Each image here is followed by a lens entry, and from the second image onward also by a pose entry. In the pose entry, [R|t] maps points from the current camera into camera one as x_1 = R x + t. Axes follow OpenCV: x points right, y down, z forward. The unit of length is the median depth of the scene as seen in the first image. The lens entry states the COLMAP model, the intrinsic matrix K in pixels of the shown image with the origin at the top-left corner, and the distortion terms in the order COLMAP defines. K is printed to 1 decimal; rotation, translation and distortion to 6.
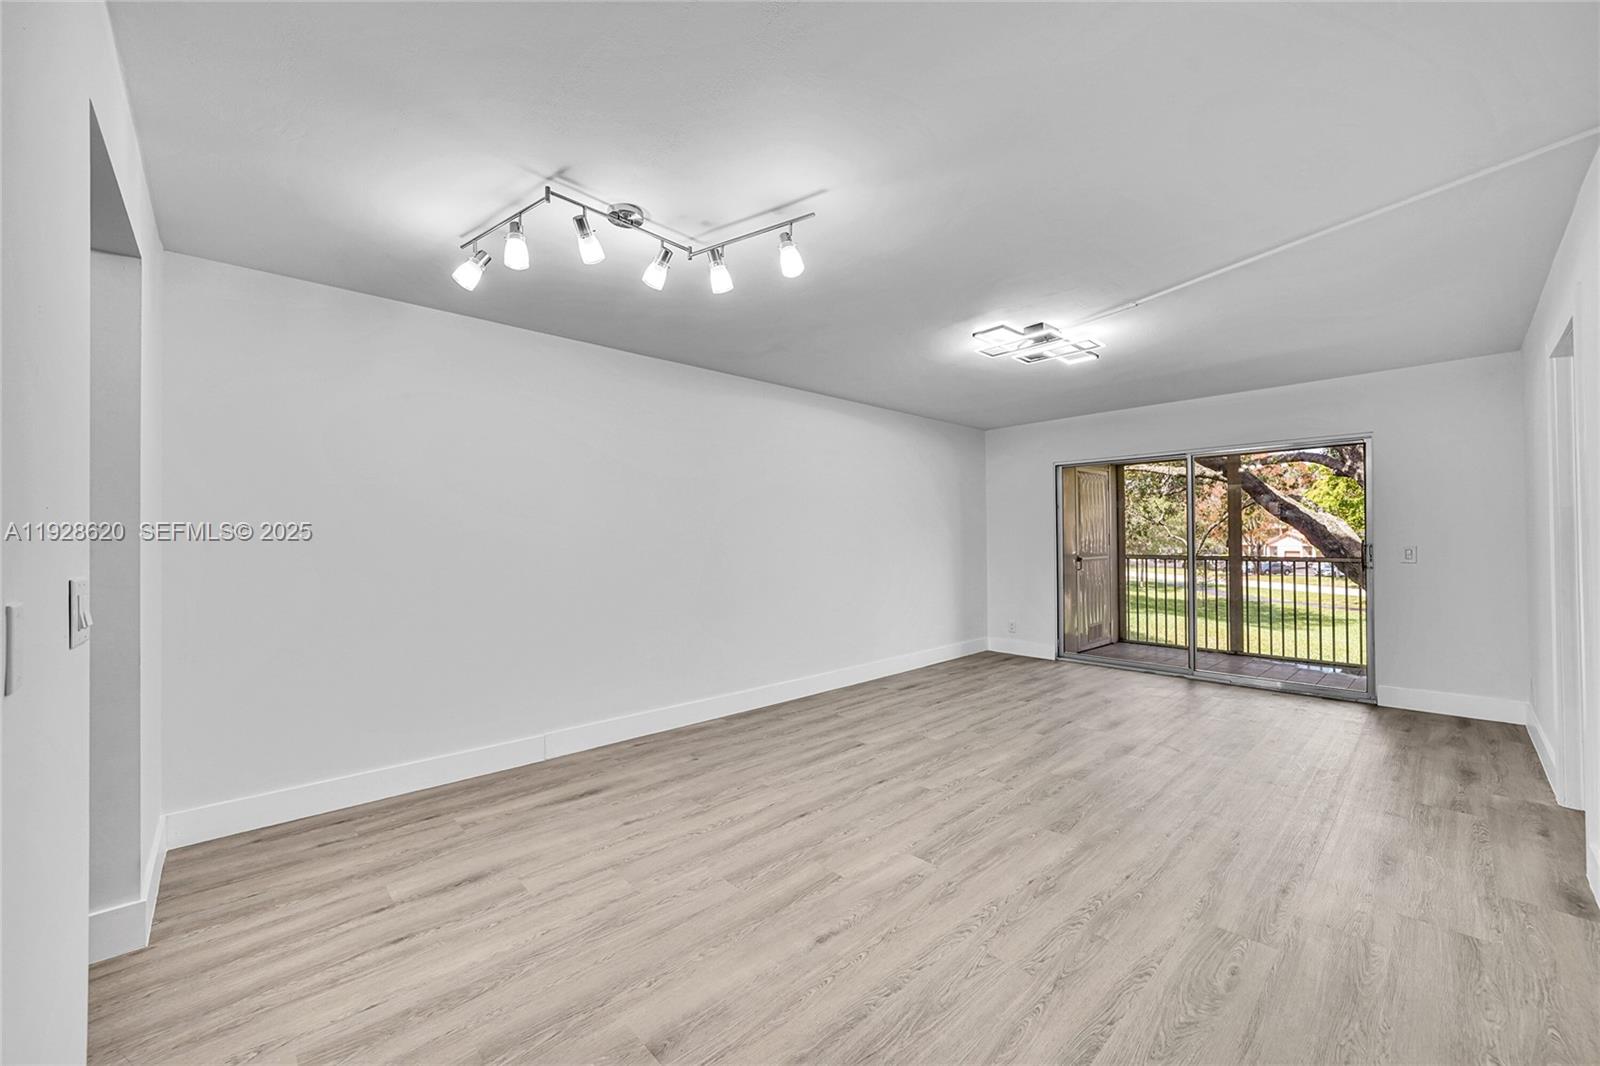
lens RADIAL K [[617.9, 0, 800.6], [0, 617.9, 532.1], [0, 0, 1]] dist [-0.010368, 0.002873]
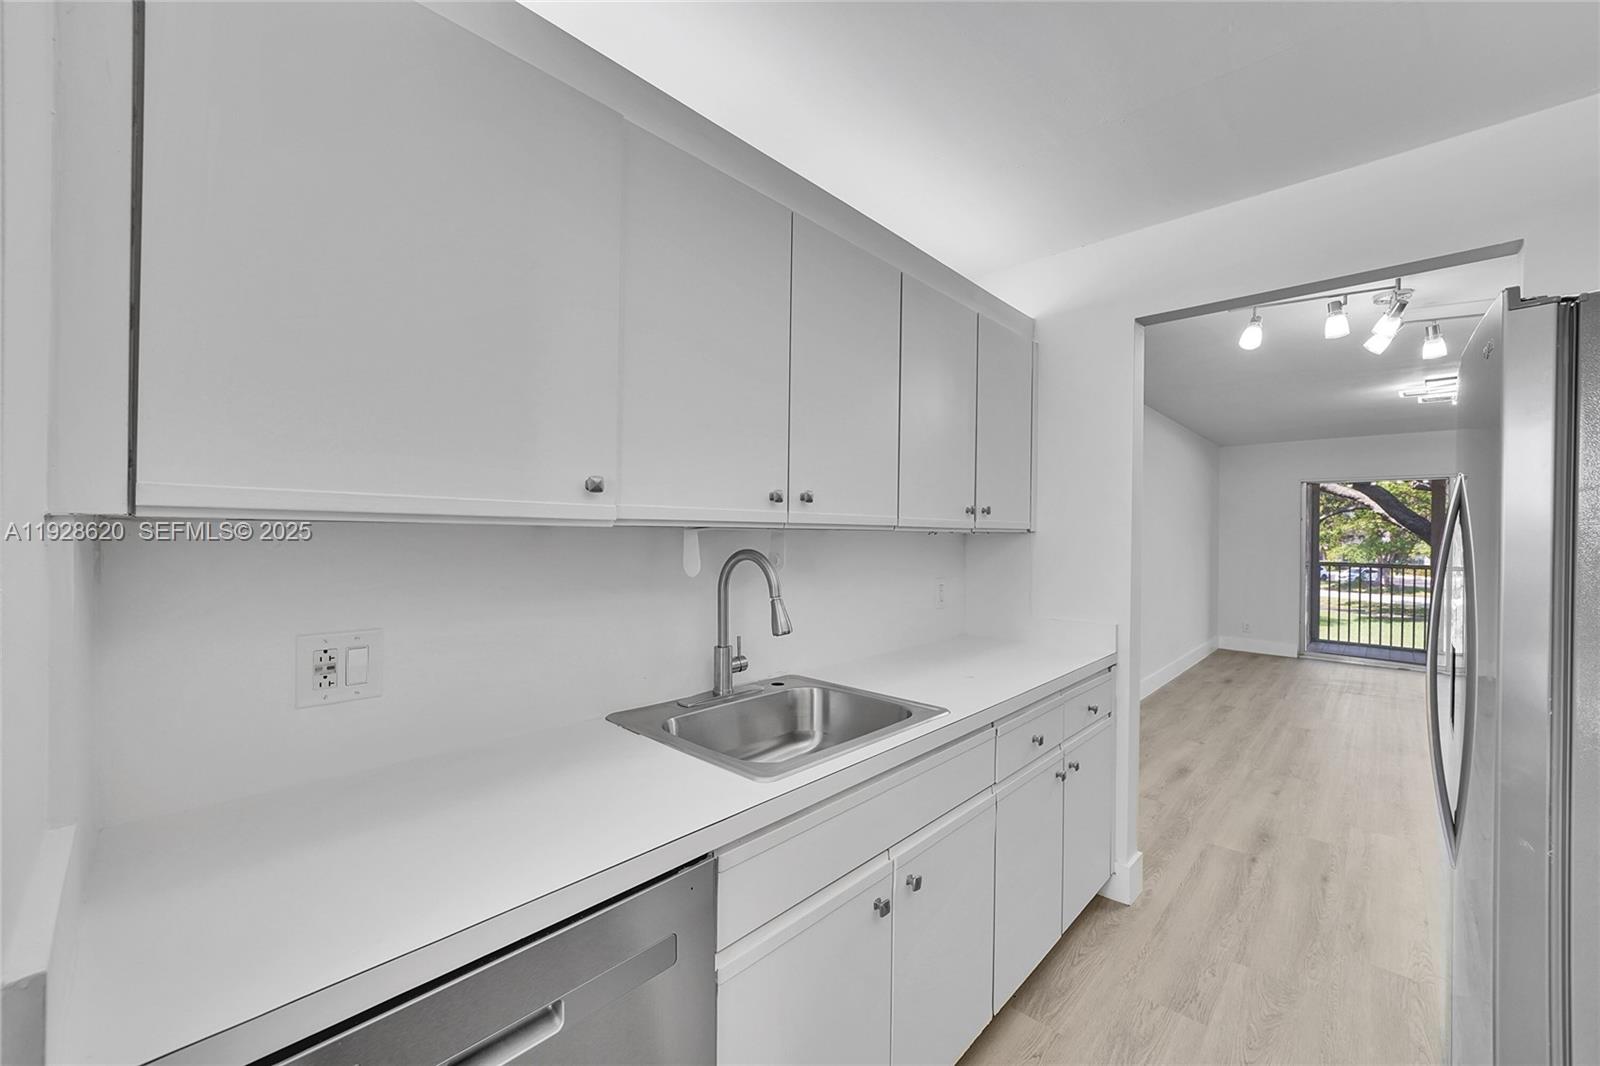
lens RADIAL K [[617.9, 0, 800.0], [0, 617.9, 535.7], [0, 0, 1]] dist [-0.010368, 0.002873]
pose [[0.998257, 0.013152, 0.057539, -0.975914], [-0.013724, 0.999860, 0.009565, -0.019037], [-0.057405, -0.010338, 0.998297, -0.098460]]
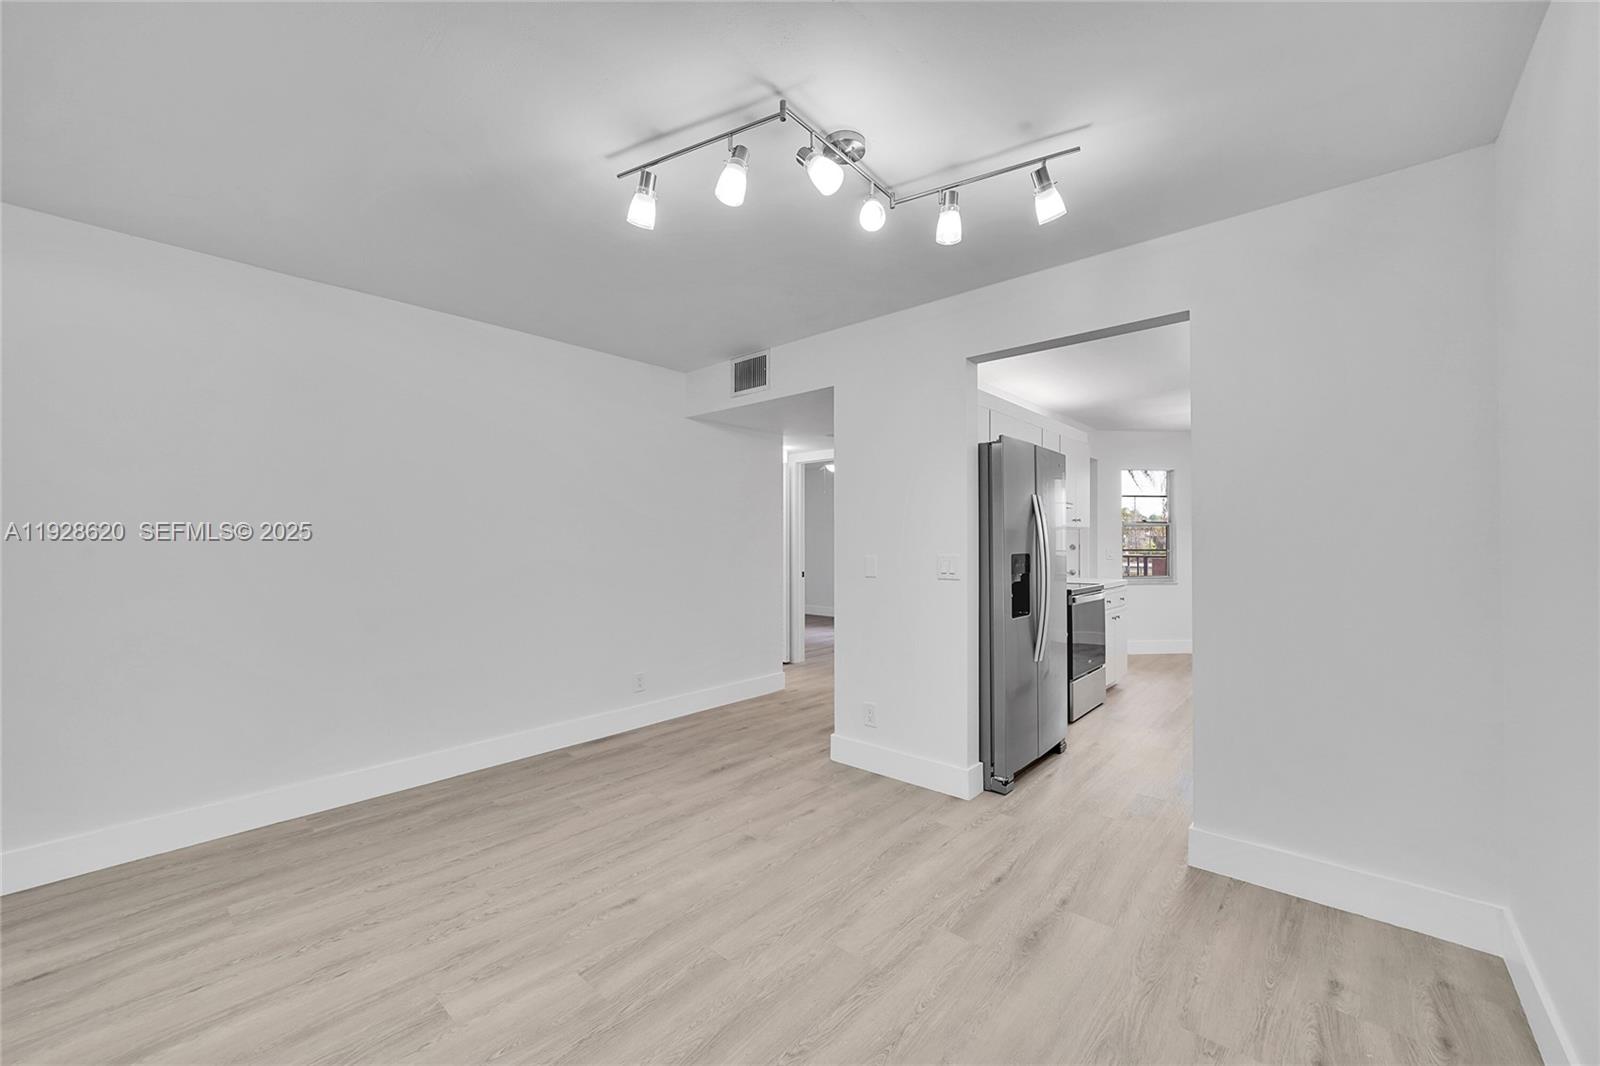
lens RADIAL K [[617.9, 0, 797.5], [0, 617.9, 538.1], [0, 0, 1]] dist [-0.010368, 0.002873]
pose [[-0.996017, 0.008612, -0.088747, -0.093094], [0.010590, 0.999705, -0.021842, 0.017497], [0.088533, -0.022695, -0.995815, 1.162663]]
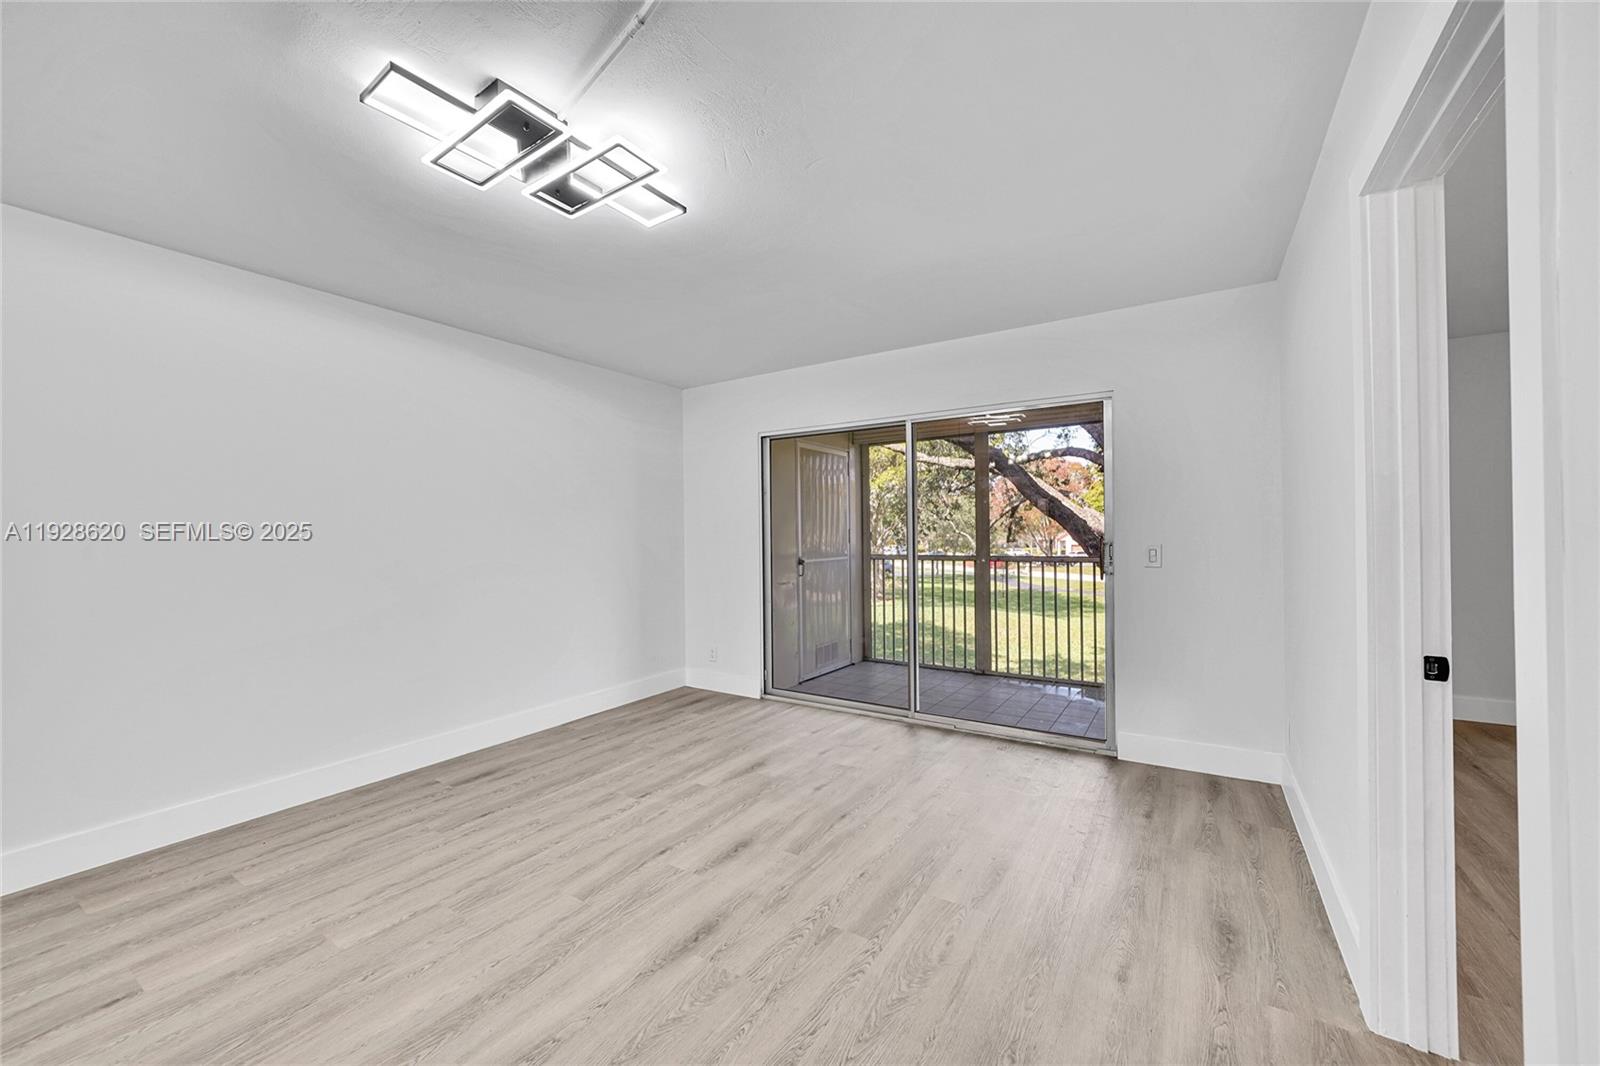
lens RADIAL K [[617.9, 0, 797.8], [0, 617.9, 531.9], [0, 0, 1]] dist [-0.010368, 0.002873]
pose [[0.969734, -0.001776, 0.244157, 0.492362], [0.000452, 0.999985, 0.005479, 0.004235], [-0.244163, -0.005202, 0.969720, 0.478530]]
